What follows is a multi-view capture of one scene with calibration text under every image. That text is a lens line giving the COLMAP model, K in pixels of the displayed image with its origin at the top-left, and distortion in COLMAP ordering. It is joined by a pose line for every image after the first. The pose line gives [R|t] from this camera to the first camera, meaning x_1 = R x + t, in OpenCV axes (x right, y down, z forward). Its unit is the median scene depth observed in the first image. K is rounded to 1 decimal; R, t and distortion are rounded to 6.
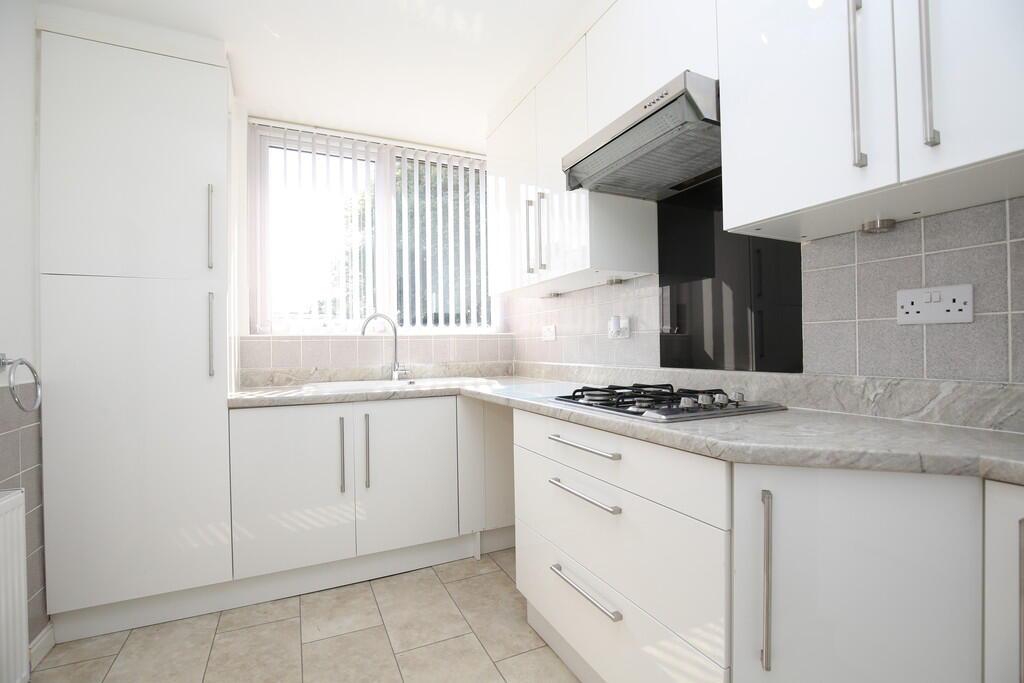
lens RADIAL K [[463.5, 0, 513.7], [0, 463.5, 344.8], [0, 0, 1]] dist [-0.033495, 0.001188]
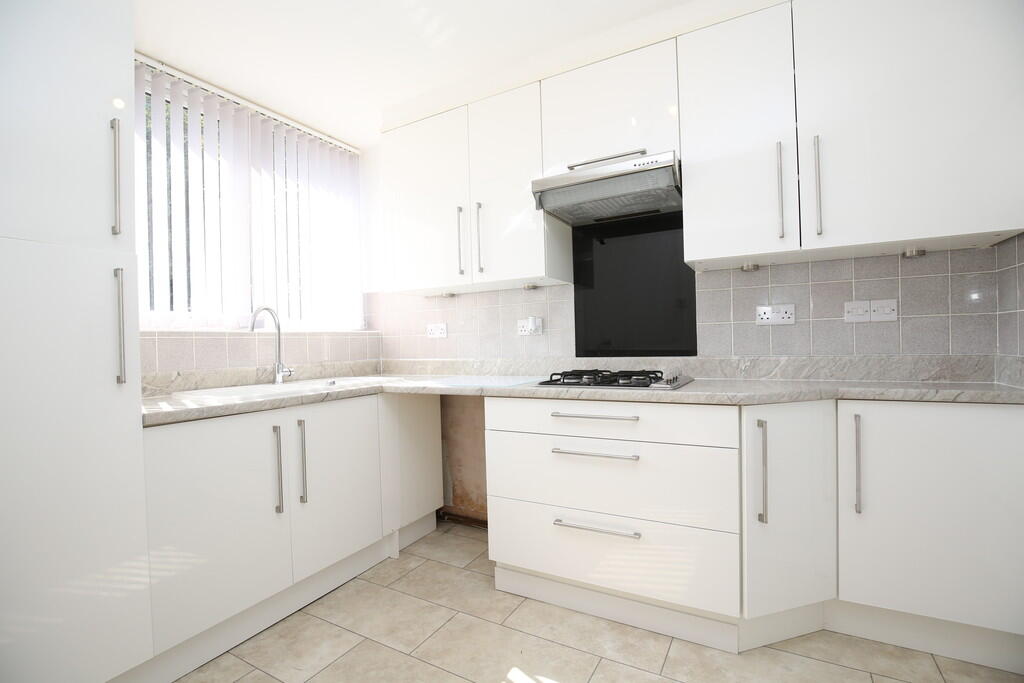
lens RADIAL K [[463.5, 0, 513.7], [0, 463.5, 344.8], [0, 0, 1]] dist [-0.033495, 0.001188]
pose [[0.817621, -0.007768, 0.575705, -0.583074], [0.010530, 0.999943, -0.001463, 0.014733], [-0.575661, 0.007259, 0.817656, 0.057350]]
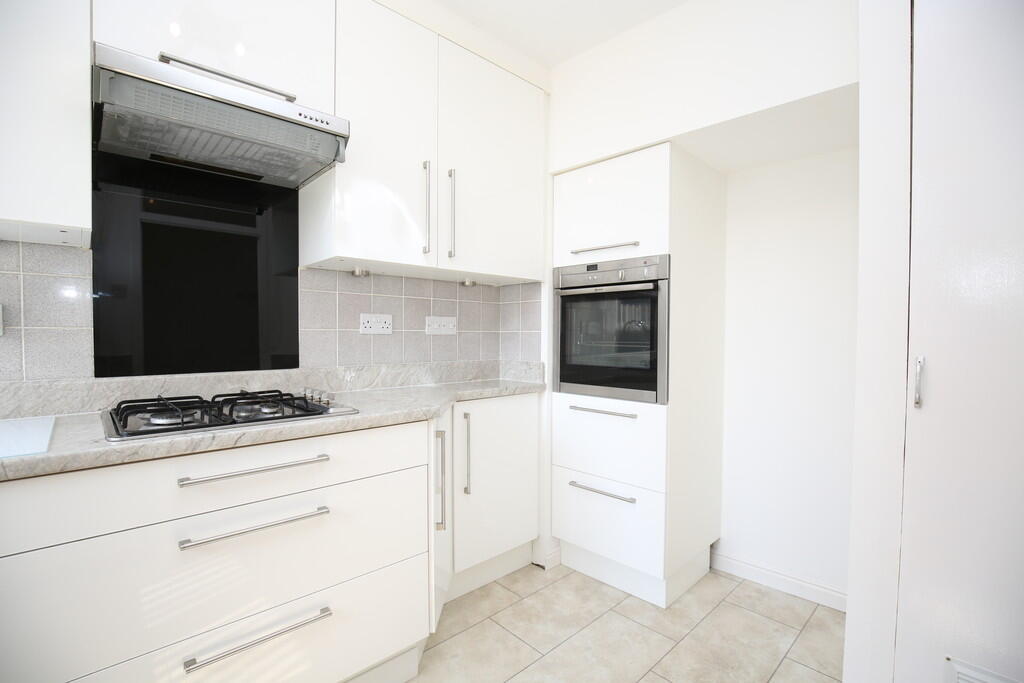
lens RADIAL K [[463.5, 0, 513.7], [0, 463.5, 344.8], [0, 0, 1]] dist [-0.033495, 0.001188]
pose [[-0.309522, -0.007901, 0.950860, -0.592819], [-0.002358, 0.999969, 0.007541, -0.011347], [-0.950889, 0.000092, -0.309531, 0.616542]]
